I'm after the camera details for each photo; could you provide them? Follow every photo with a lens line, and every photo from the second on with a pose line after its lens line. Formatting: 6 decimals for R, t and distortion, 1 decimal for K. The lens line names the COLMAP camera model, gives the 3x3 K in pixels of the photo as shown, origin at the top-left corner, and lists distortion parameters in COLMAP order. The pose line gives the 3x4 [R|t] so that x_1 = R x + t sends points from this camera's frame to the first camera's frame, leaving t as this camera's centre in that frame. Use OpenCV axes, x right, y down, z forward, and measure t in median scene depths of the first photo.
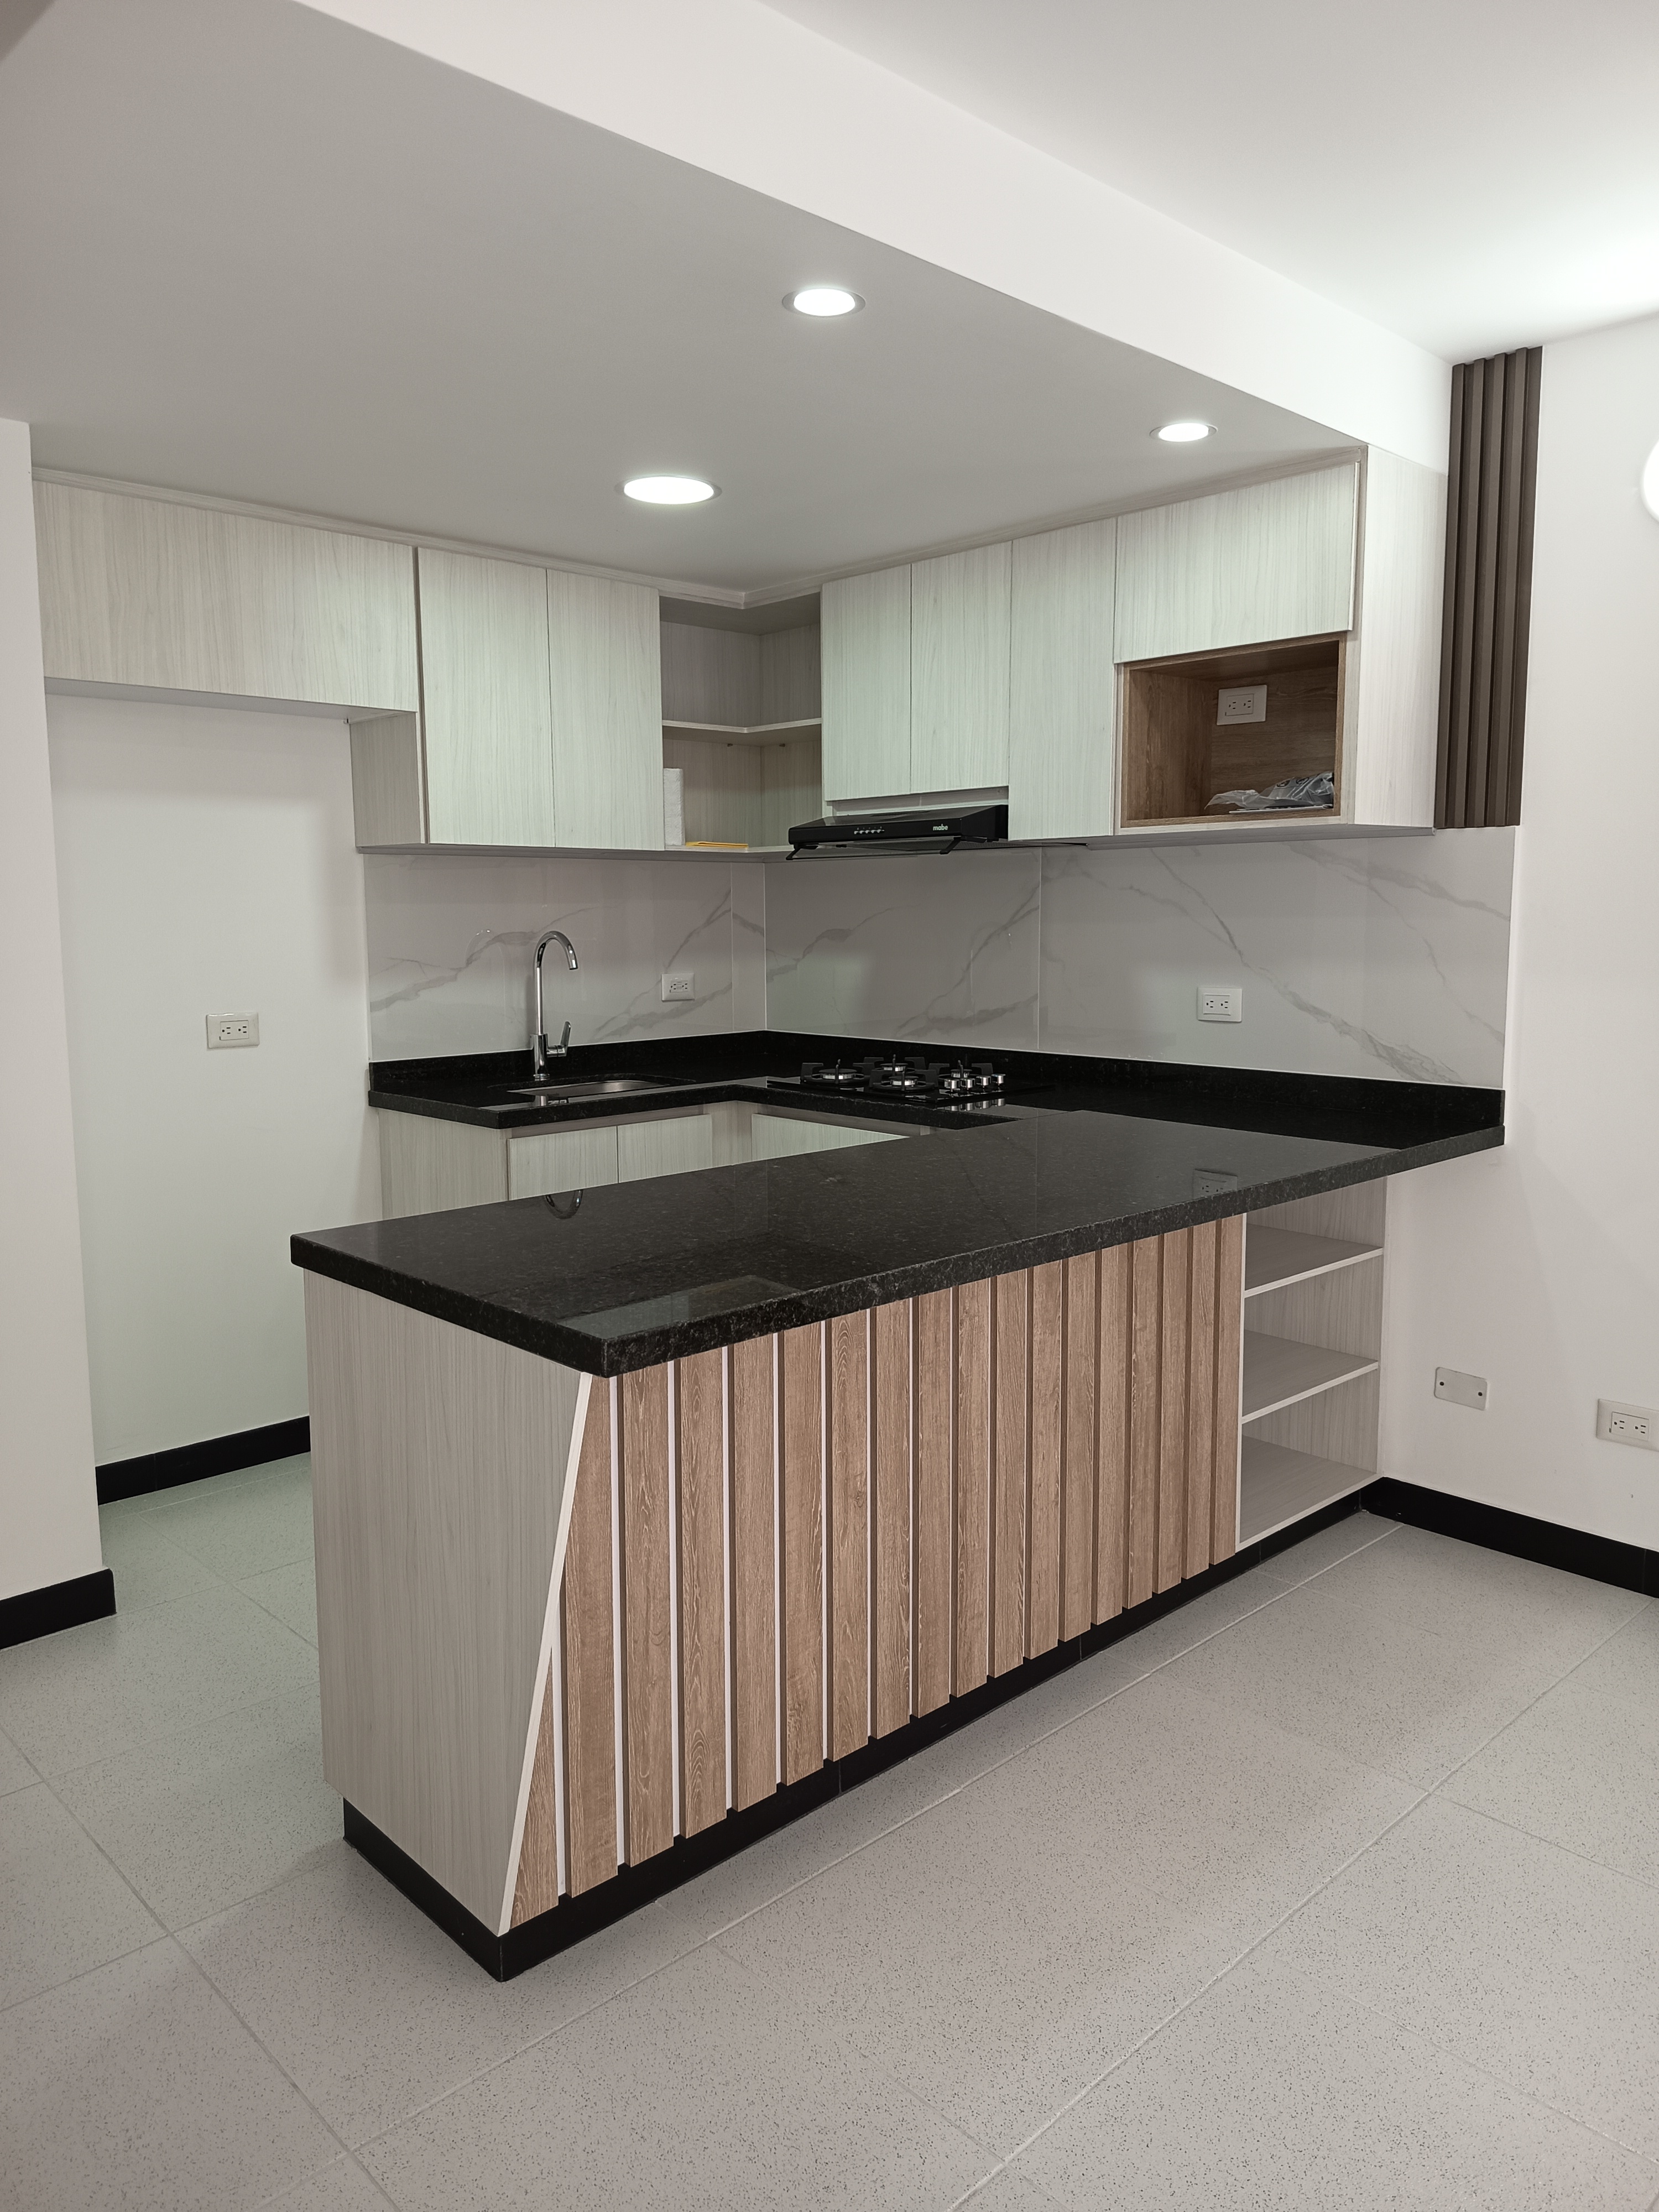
lens RADIAL K [[1552.4, 0, 829.5], [0, 1552.4, 1106.0], [0, 0, 1]] dist [0.055818, -0.001948]
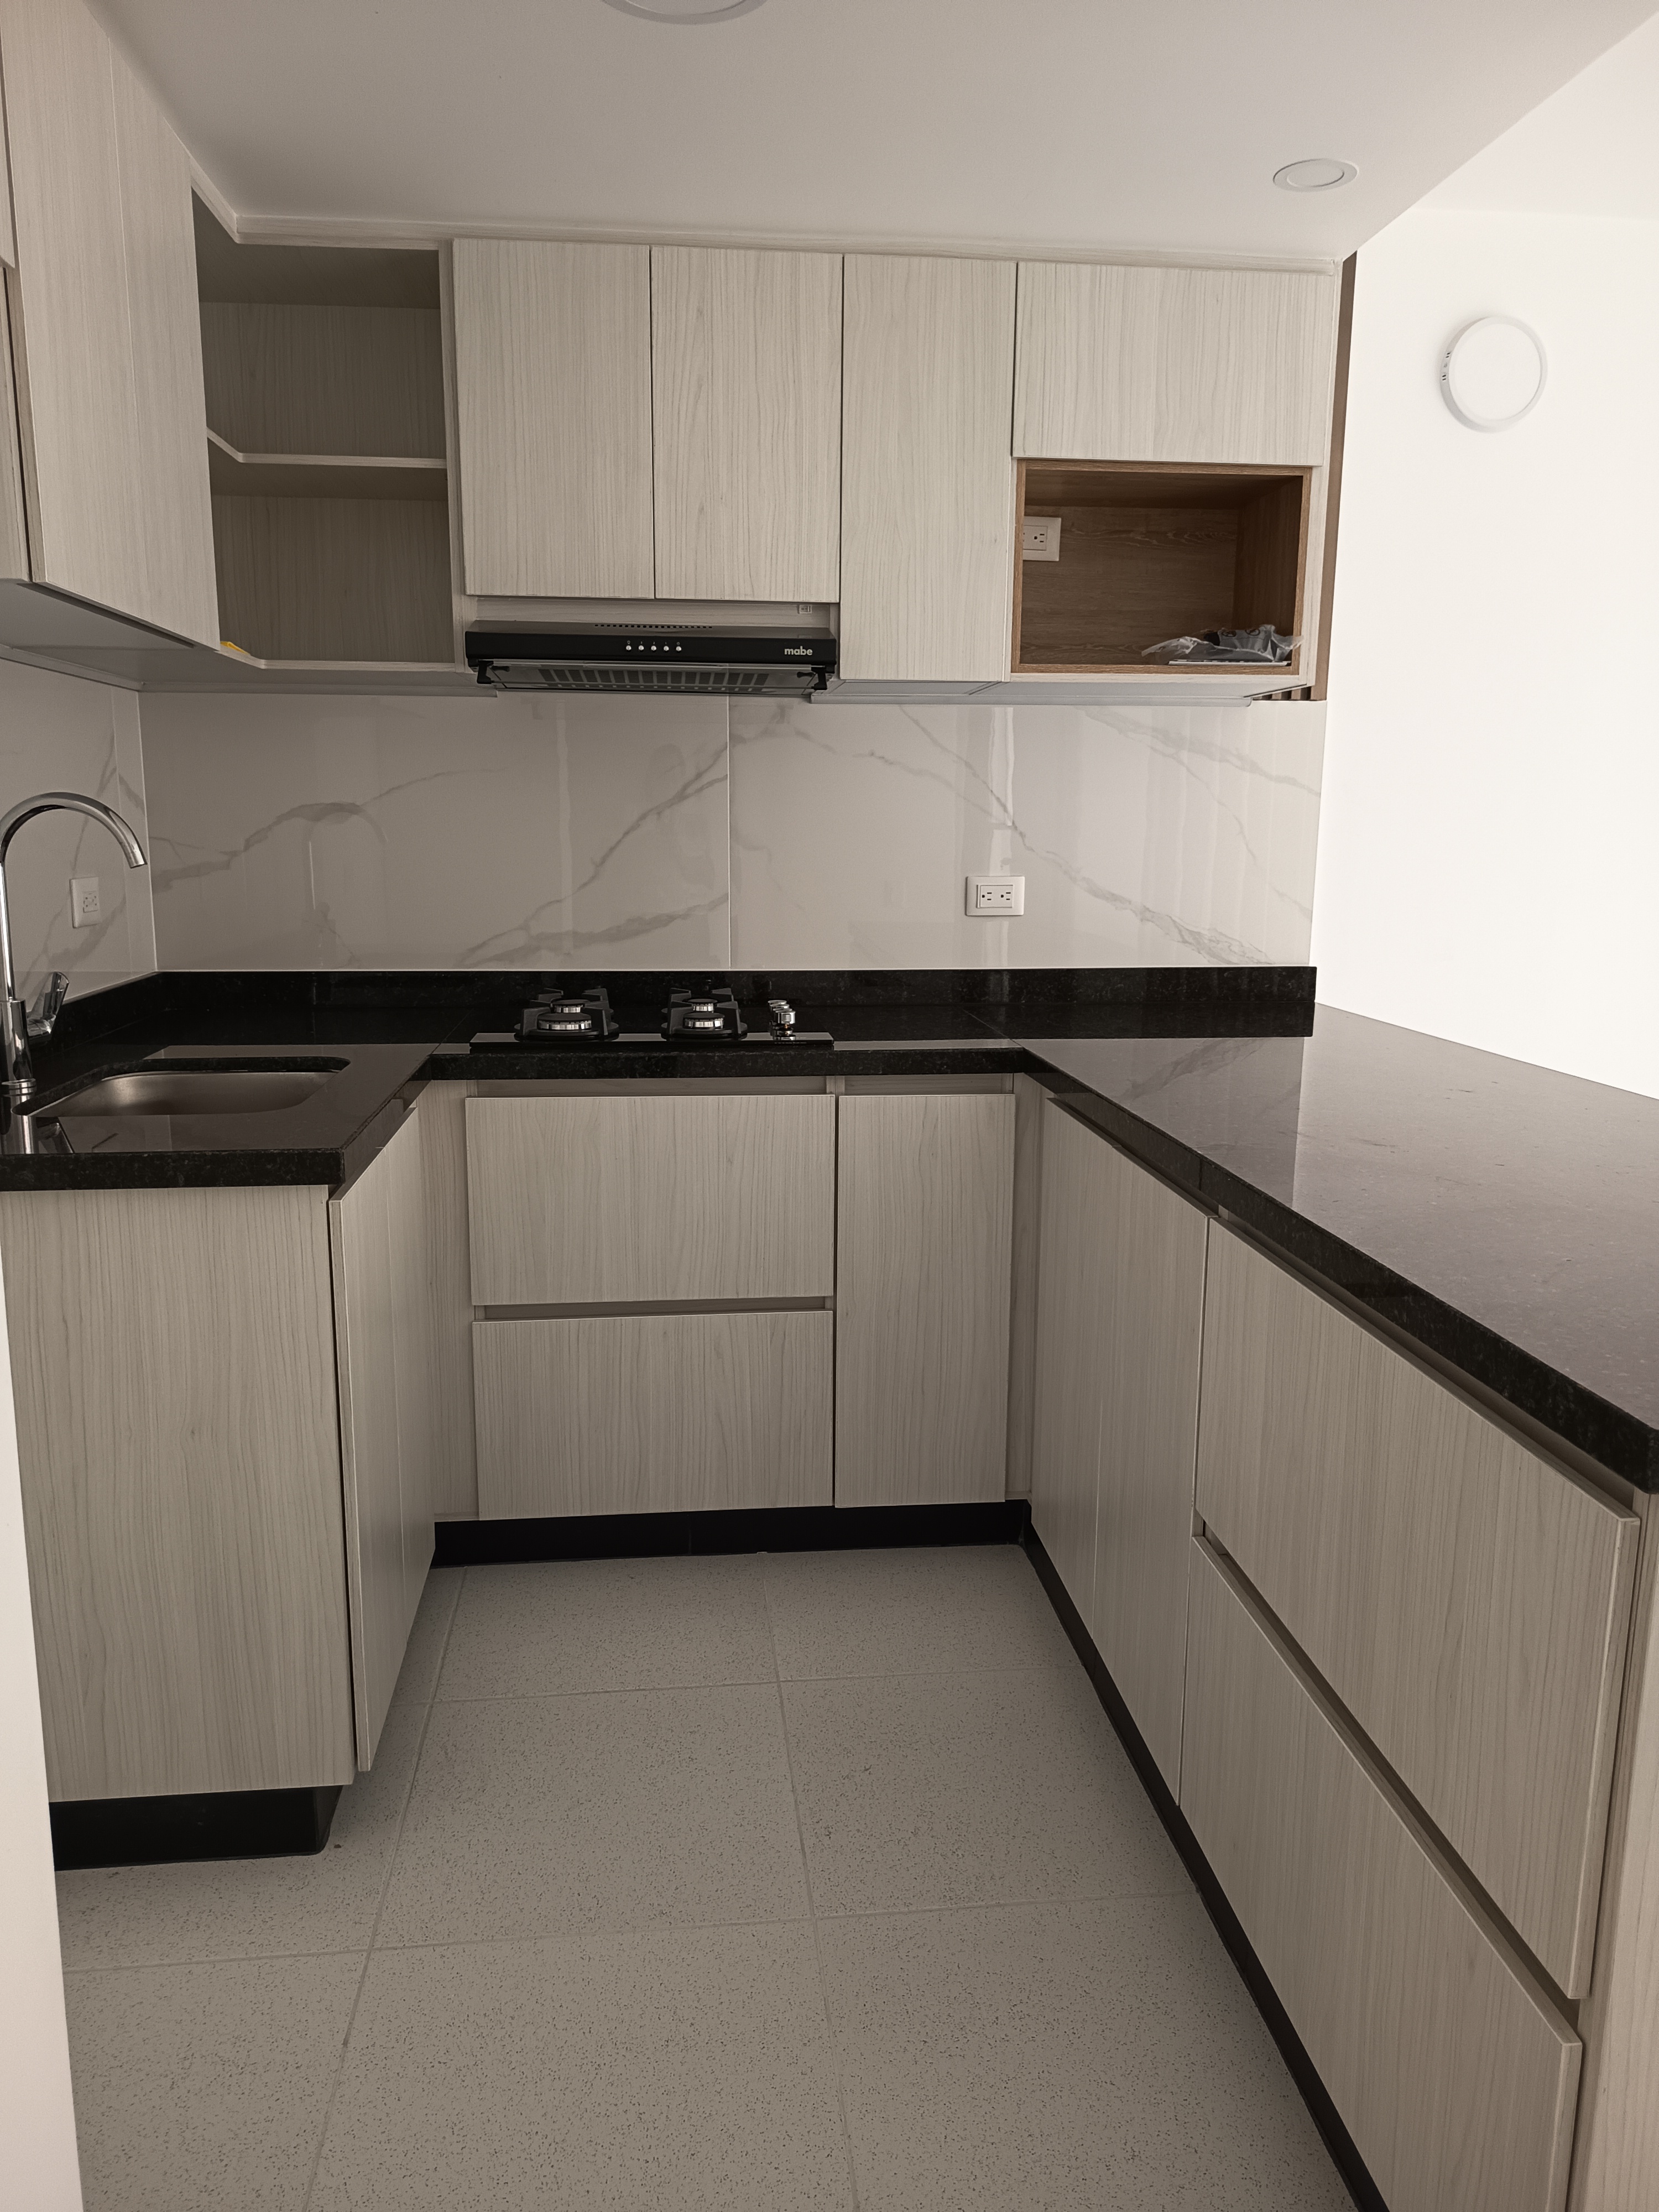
lens RADIAL K [[1552.4, 0, 829.5], [0, 1552.4, 1106.0], [0, 0, 1]] dist [0.055818, -0.001948]
pose [[0.604959, -0.133320, 0.785017, -0.496315], [0.095590, 0.990913, 0.094623, -0.040477], [-0.790498, 0.017797, 0.612205, 0.555888]]
